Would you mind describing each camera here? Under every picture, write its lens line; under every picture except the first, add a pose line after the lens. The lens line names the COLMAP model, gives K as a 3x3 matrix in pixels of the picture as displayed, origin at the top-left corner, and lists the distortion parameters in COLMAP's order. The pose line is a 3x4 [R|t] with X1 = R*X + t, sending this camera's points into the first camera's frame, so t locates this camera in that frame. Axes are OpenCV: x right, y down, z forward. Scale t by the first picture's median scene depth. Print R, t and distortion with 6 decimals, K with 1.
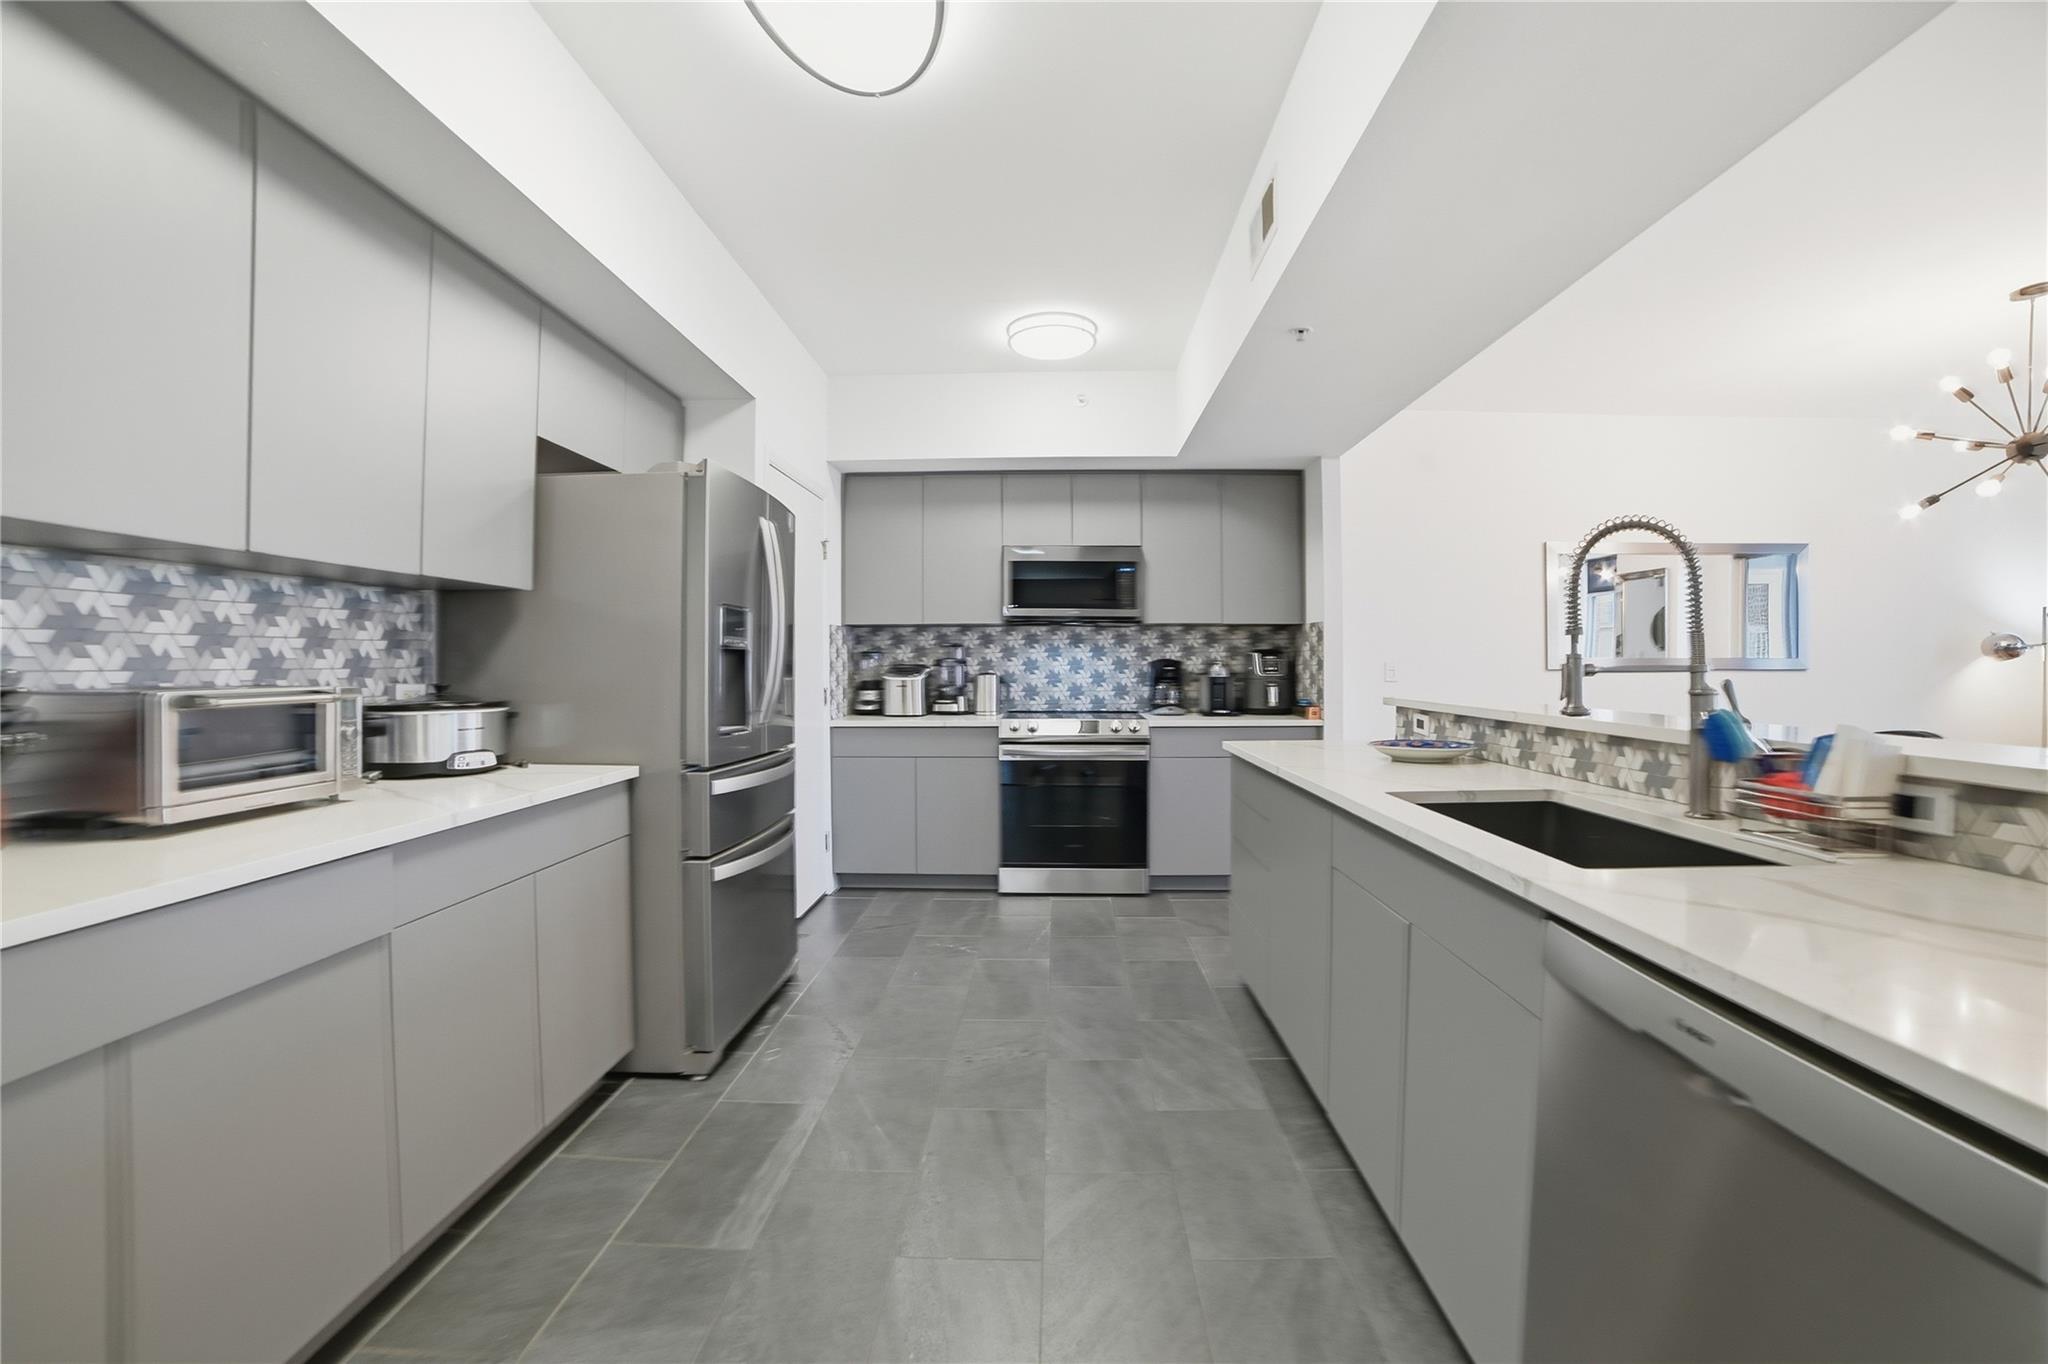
lens RADIAL K [[880.6, 0, 1028.9], [0, 880.6, 666.8], [0, 0, 1]] dist [-0.108477, 0.049889]
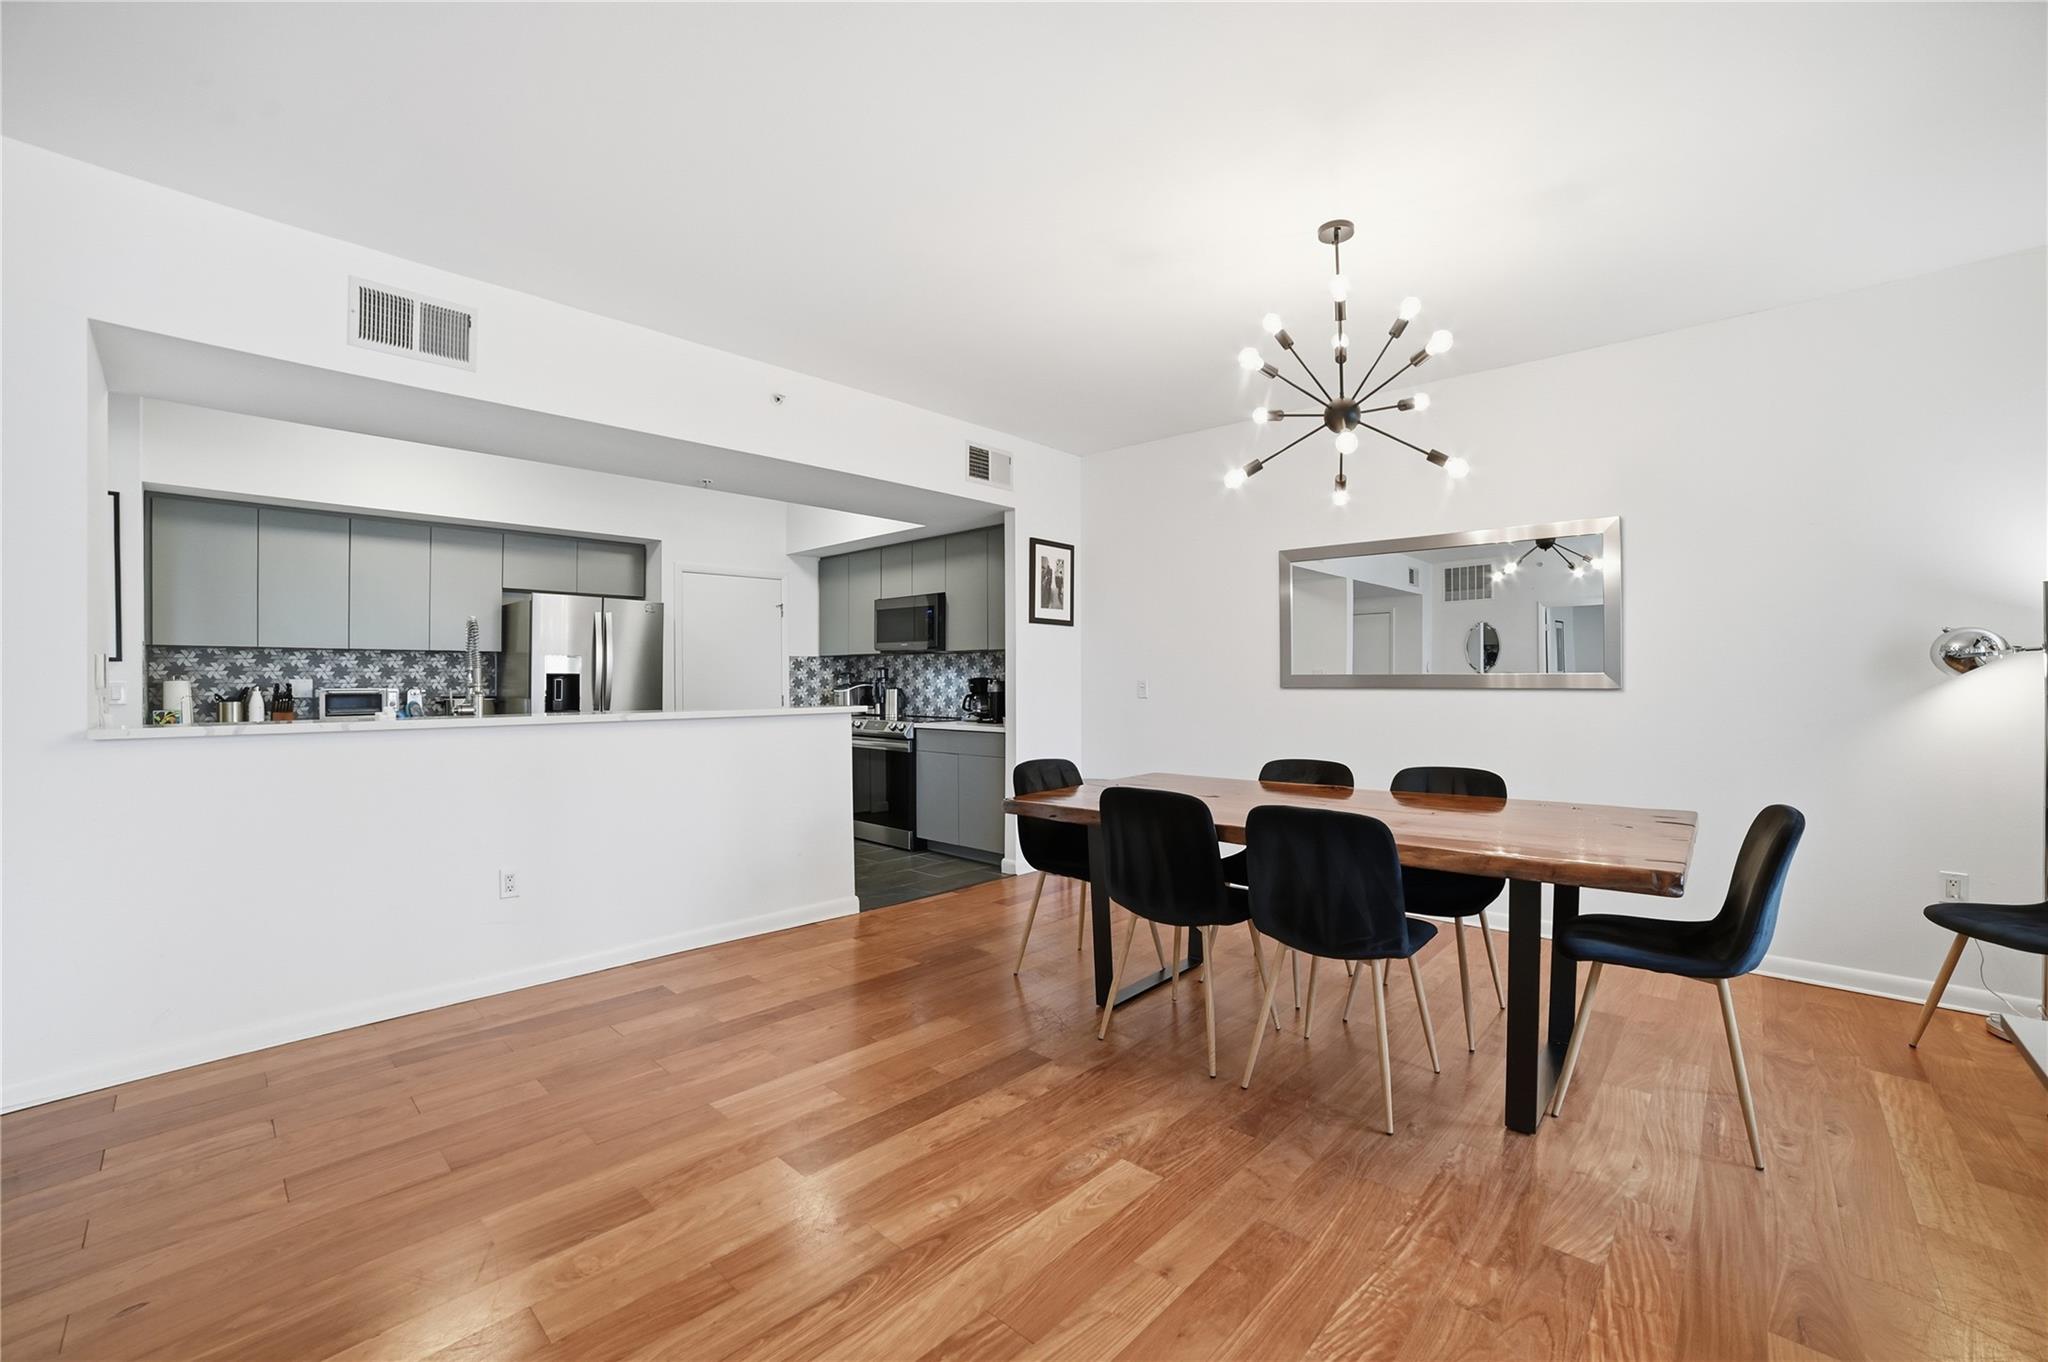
lens RADIAL K [[880.6, 0, 1028.9], [0, 880.6, 665.8], [0, 0, 1]] dist [-0.108477, 0.049889]
pose [[0.751171, -0.011974, -0.659999, 1.206455], [-0.001943, 0.999791, -0.020351, 0.000103], [0.660104, 0.016570, 0.750991, 0.090725]]
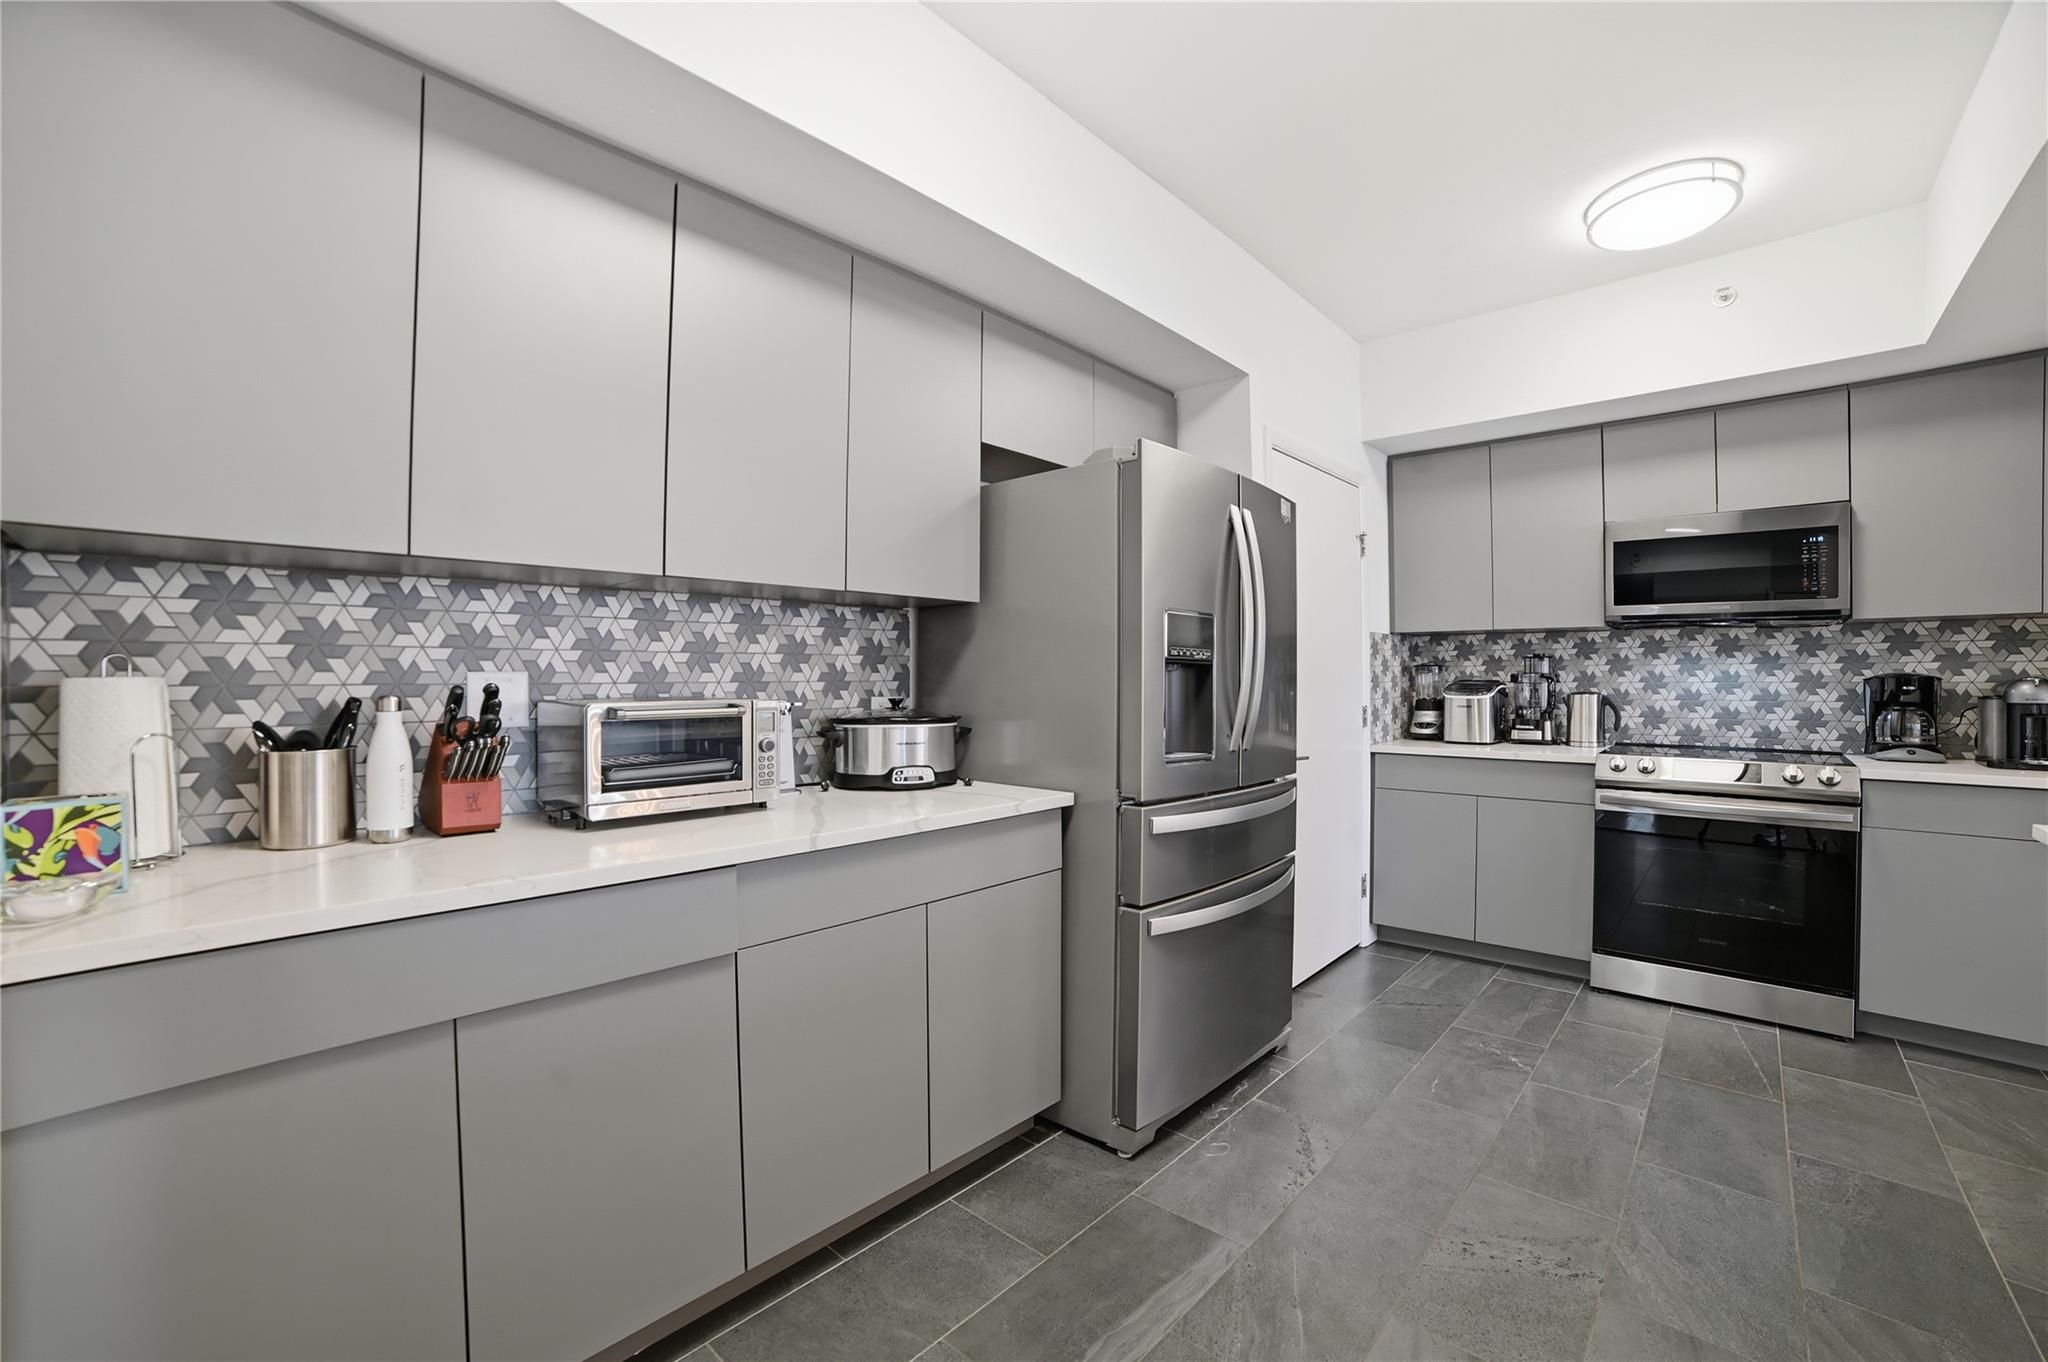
lens RADIAL K [[852.4, 0, 1024.0], [0, 852.4, 681.0], [0, 0, 1]] dist [-0.101562, 0.035211]
pose [[0.764606, 0.004875, -0.644480, 0.043239], [-0.005093, 0.999986, 0.001522, -0.000937], [0.644478, 0.002119, 0.764620, 0.164383]]
